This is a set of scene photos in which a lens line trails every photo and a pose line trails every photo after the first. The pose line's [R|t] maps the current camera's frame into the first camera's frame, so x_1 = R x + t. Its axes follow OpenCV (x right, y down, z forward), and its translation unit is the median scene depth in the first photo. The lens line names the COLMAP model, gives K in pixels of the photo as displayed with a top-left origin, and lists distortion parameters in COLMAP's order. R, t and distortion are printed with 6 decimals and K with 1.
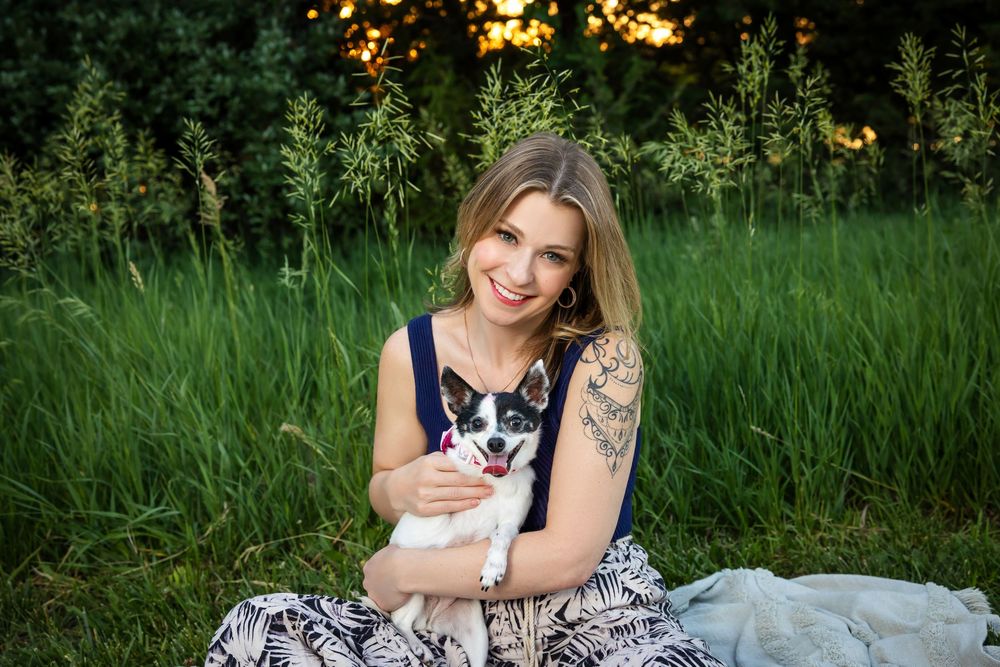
lens RADIAL K [[1324.4, 0, 496.3], [0, 1324.4, 306.1], [0, 0, 1]] dist [0.035779, 0.011131]
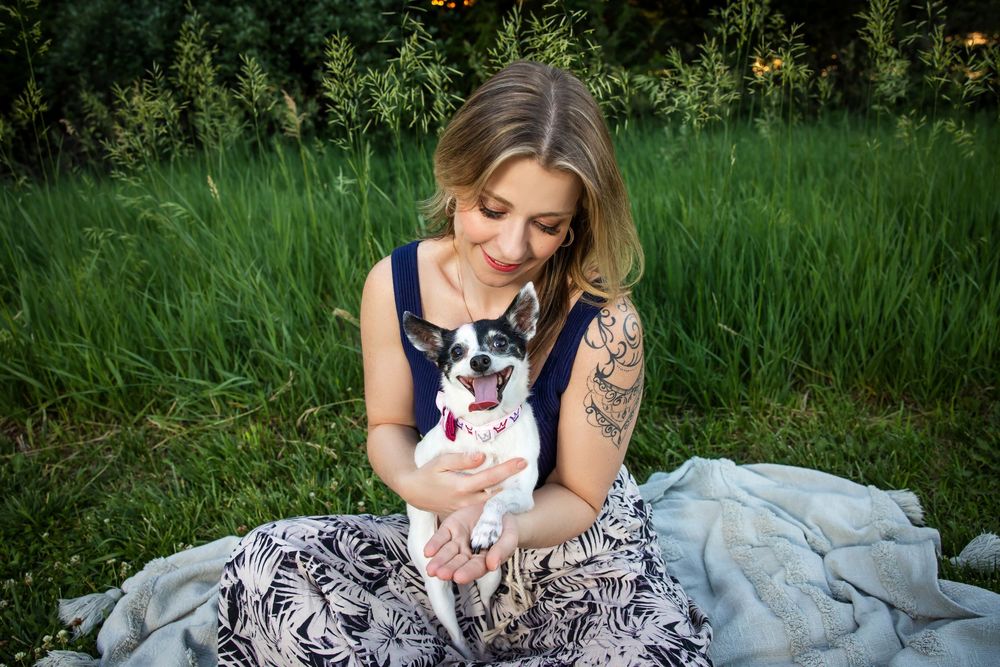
lens RADIAL K [[807.3, 0, 493.9], [0, 807.3, 331.5], [0, 0, 1]] dist [-0.140455, 0.129873]
pose [[0.999031, 0.023746, -0.037045, 0.015213], [-0.015620, 0.978443, 0.205927, -0.048212], [0.041136, -0.205149, 0.977866, 0.280071]]
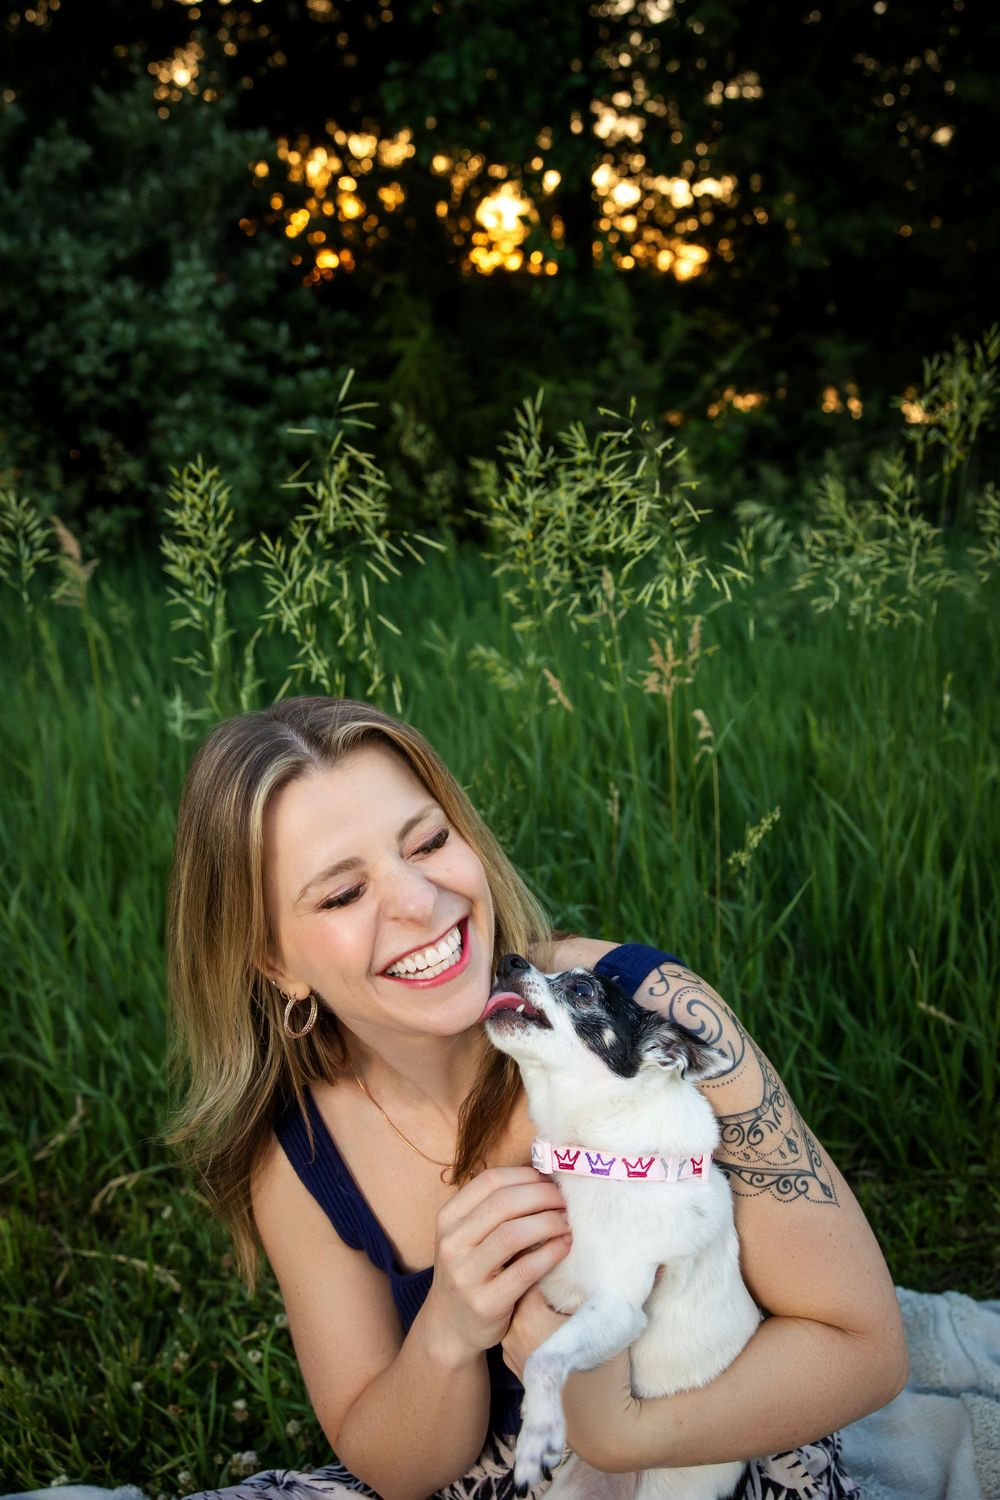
lens RADIAL K [[1533.1, 0, 500.0], [0, 1533.1, 750.0], [0, 0, 1]] dist [-0.024135, 0.020338]
pose [[0.999506, 0.020923, 0.023442, -0.025221], [-0.023514, 0.992930, 0.116347, -0.106550], [-0.020842, -0.116841, 0.992932, 0.299146]]
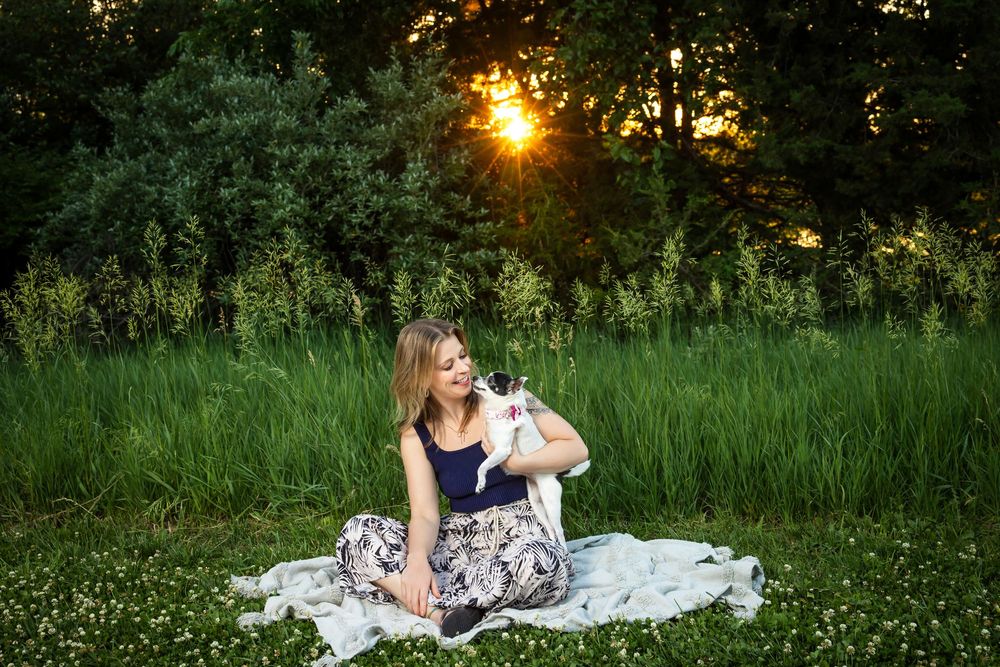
lens RADIAL K [[1287.2, 0, 500.0], [0, 1287.2, 333.5], [0, 0, 1]] dist [-0.009627, -0.006547]
pose [[0.992499, 0.051263, -0.110987, 0.182470], [-0.054079, 0.998283, -0.022511, -0.031240], [0.109643, 0.028344, 0.993567, -0.742563]]
